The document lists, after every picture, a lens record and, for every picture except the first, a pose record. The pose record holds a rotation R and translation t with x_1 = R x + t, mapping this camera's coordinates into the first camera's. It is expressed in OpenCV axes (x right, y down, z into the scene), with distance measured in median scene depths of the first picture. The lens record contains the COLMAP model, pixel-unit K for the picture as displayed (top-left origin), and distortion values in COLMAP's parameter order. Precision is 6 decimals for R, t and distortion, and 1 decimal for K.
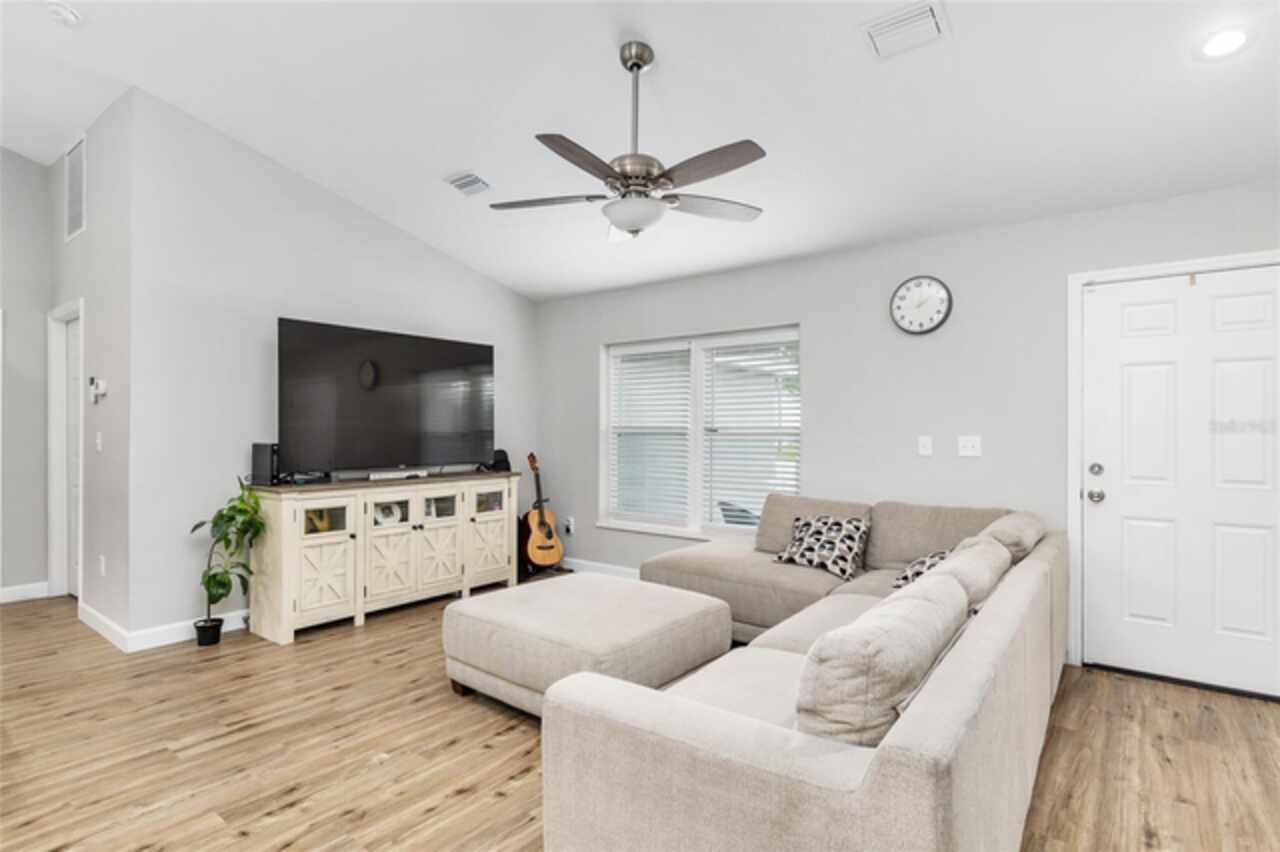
lens RADIAL K [[653.2, 0, 640.0], [0, 653.2, 426.0], [0, 0, 1]] dist [-0.001298, 0.000380]
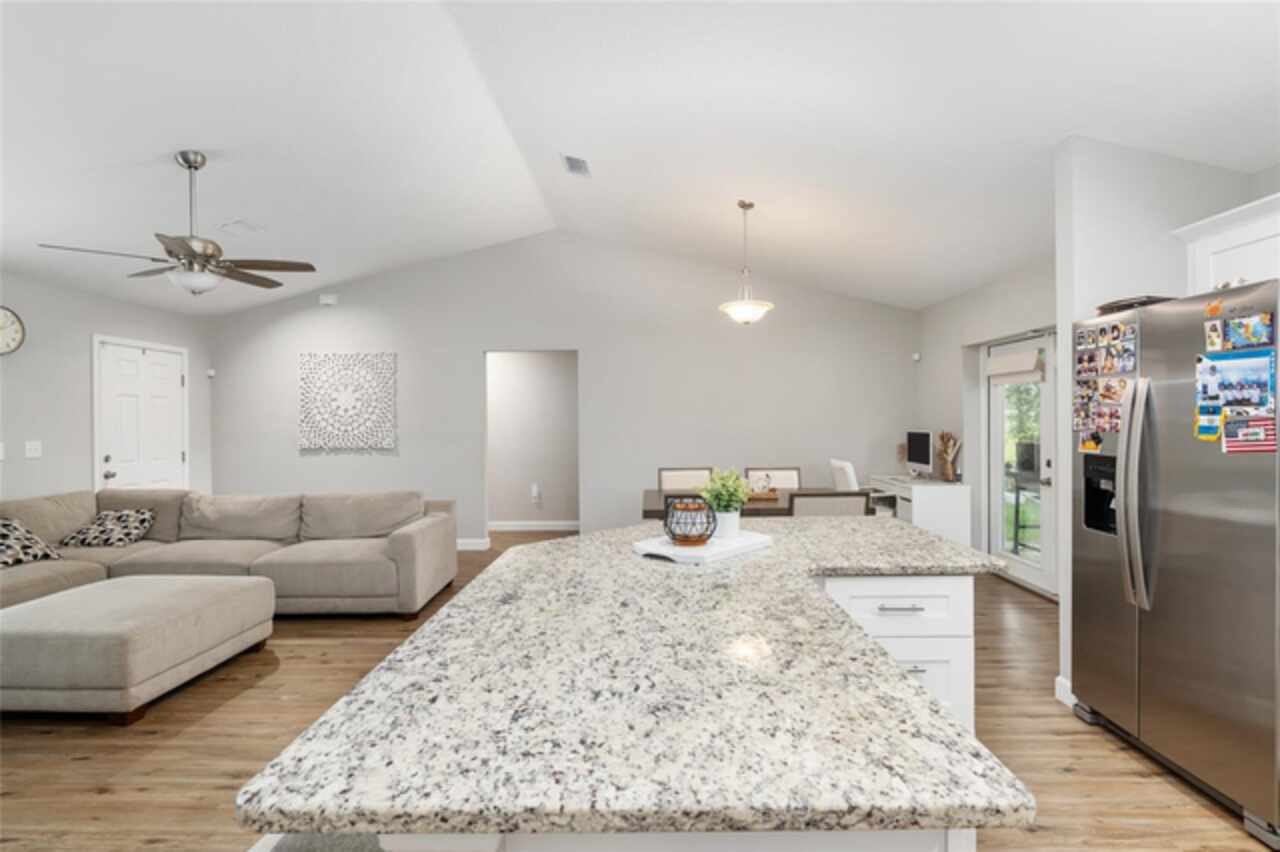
lens RADIAL K [[614.4, 0, 638.9], [0, 614.4, 420.4], [0, 0, 1]] dist [-0.012793, 0.002419]
pose [[-0.599136, 0.000197, 0.800648, -1.210961], [0.004189, 0.999987, 0.002888, -0.025694], [-0.800637, 0.005084, -0.599129, 0.795332]]
